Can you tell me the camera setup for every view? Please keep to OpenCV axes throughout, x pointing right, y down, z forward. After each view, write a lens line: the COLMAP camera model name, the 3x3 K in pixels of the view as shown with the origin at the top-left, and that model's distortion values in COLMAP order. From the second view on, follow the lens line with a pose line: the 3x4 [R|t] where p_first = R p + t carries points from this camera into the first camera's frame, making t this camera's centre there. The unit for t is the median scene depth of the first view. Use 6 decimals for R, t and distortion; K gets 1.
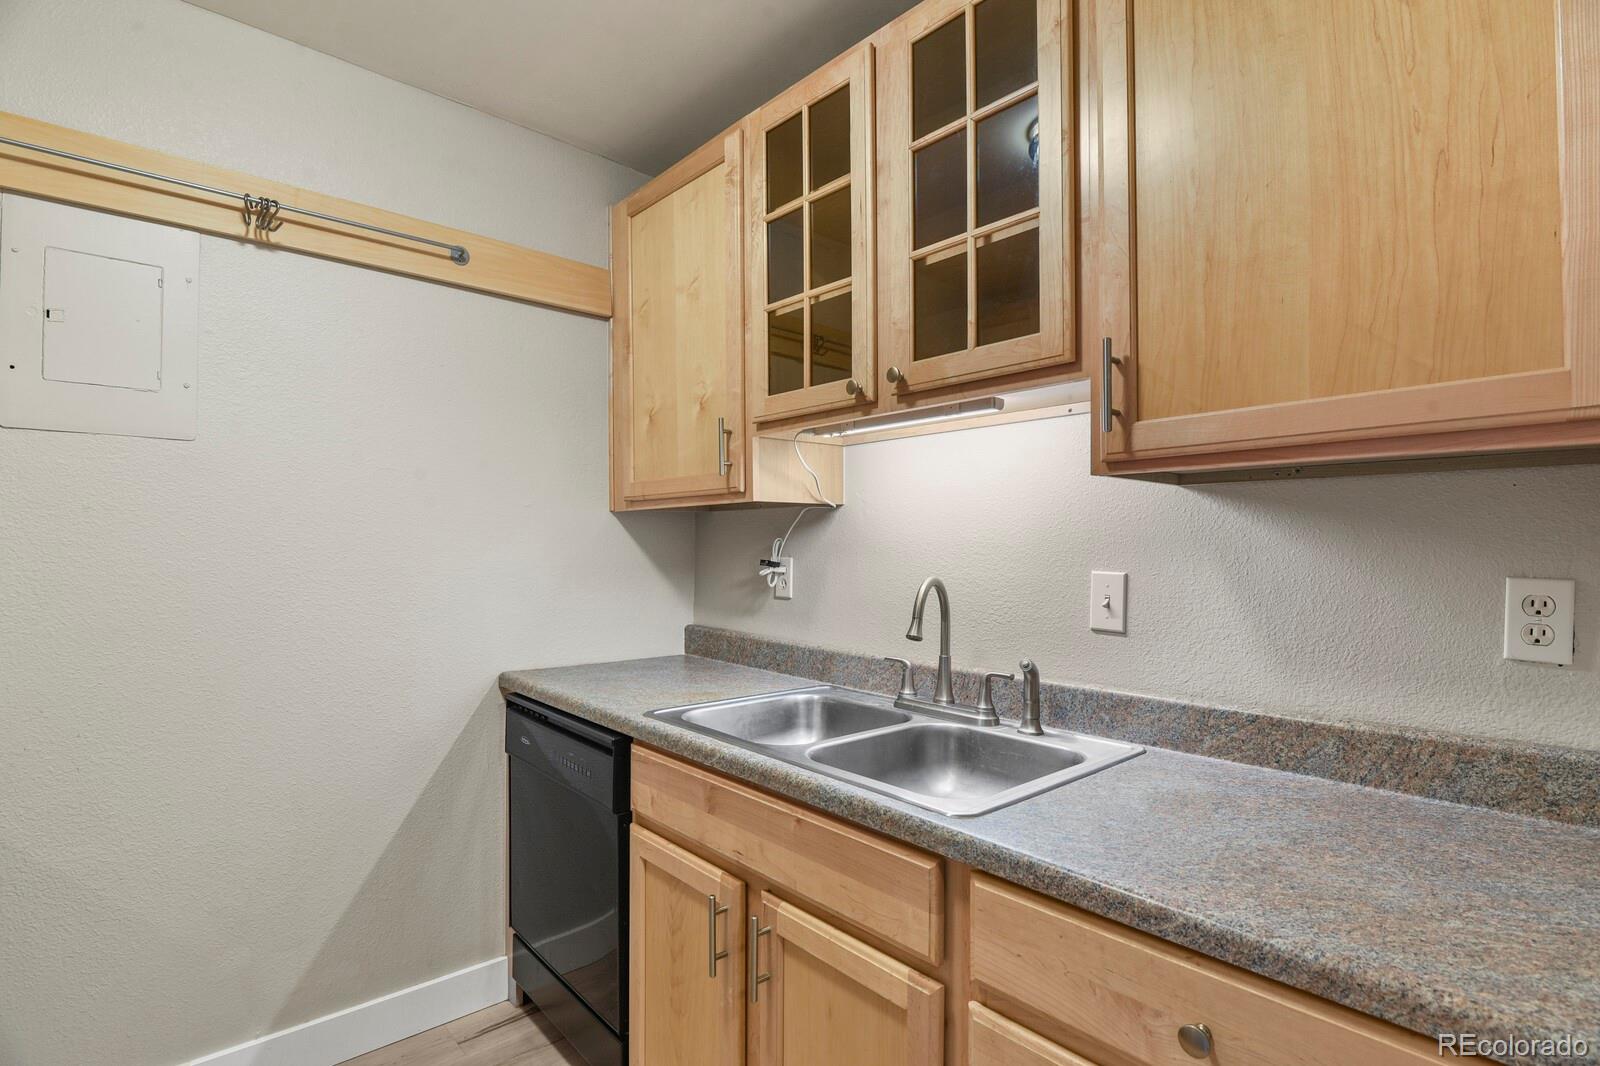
lens RADIAL K [[776.8, 0, 800.0], [0, 776.8, 539.4], [0, 0, 1]] dist [-0.000676, -0.010883]
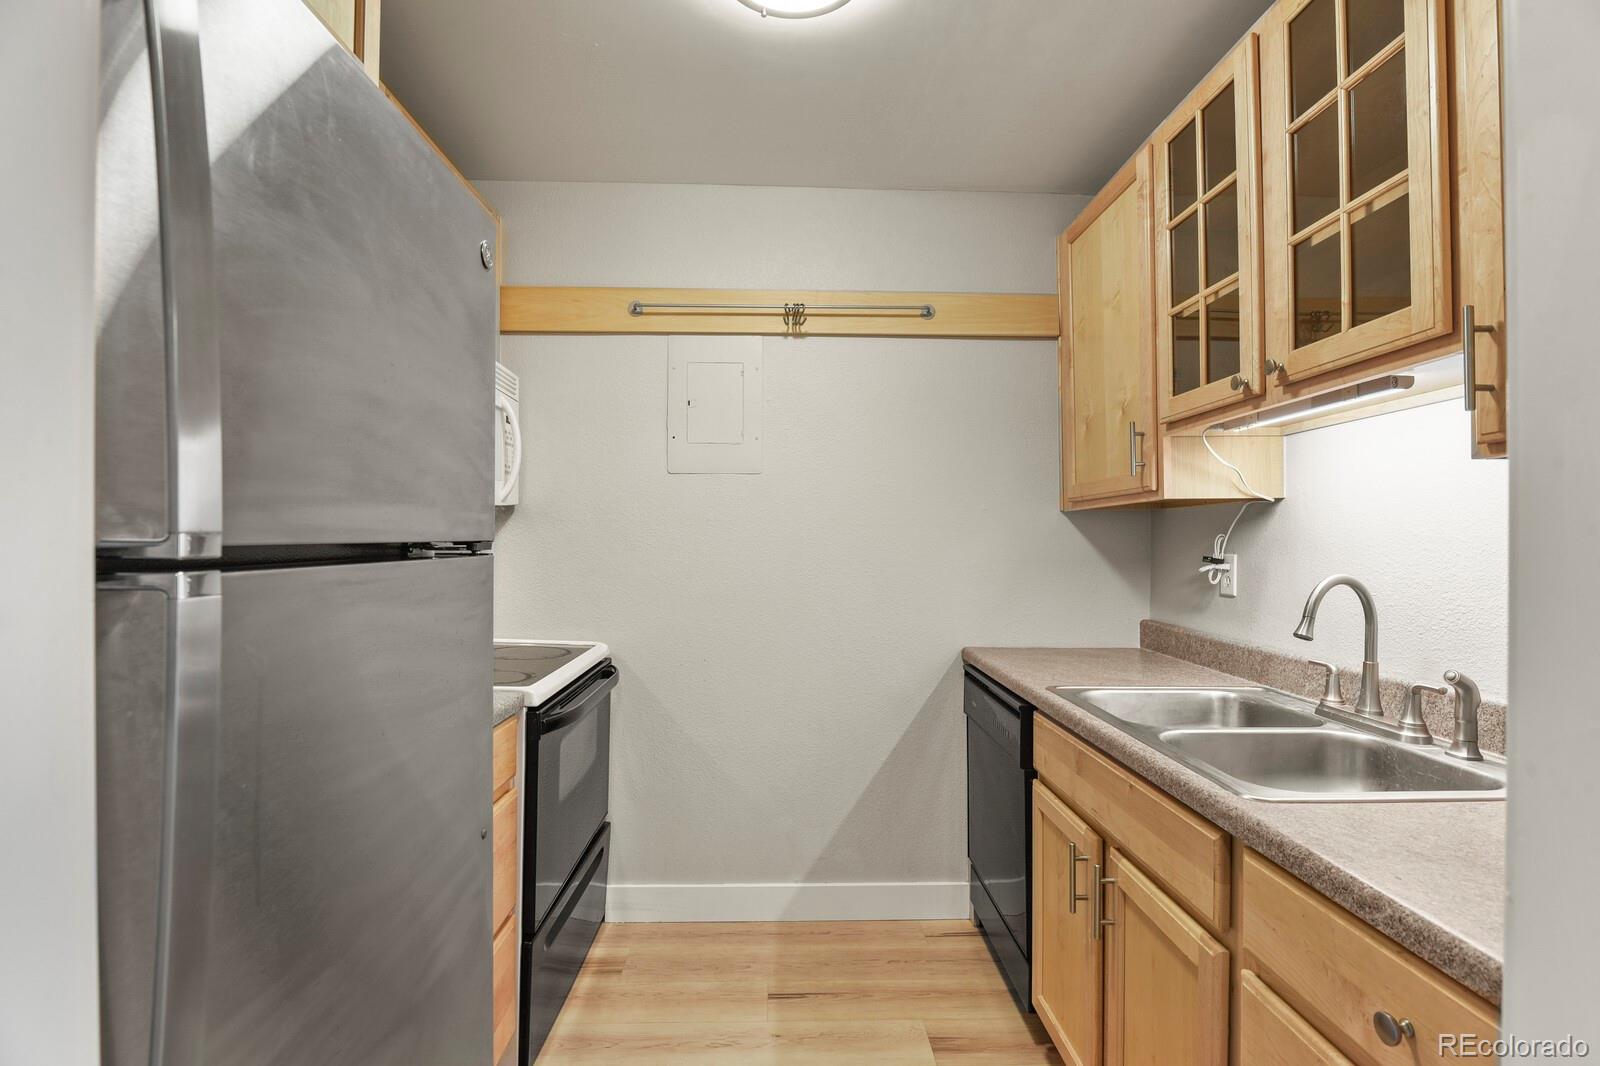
lens RADIAL K [[774.9, 0, 802.1], [0, 774.9, 537.9], [0, 0, 1]] dist [-0.010536, -0.001912]
pose [[0.767087, -0.007227, -0.641502, 0.269157], [0.007000, 0.999971, -0.002895, 0.002947], [0.641505, -0.002269, 0.767116, -0.120599]]
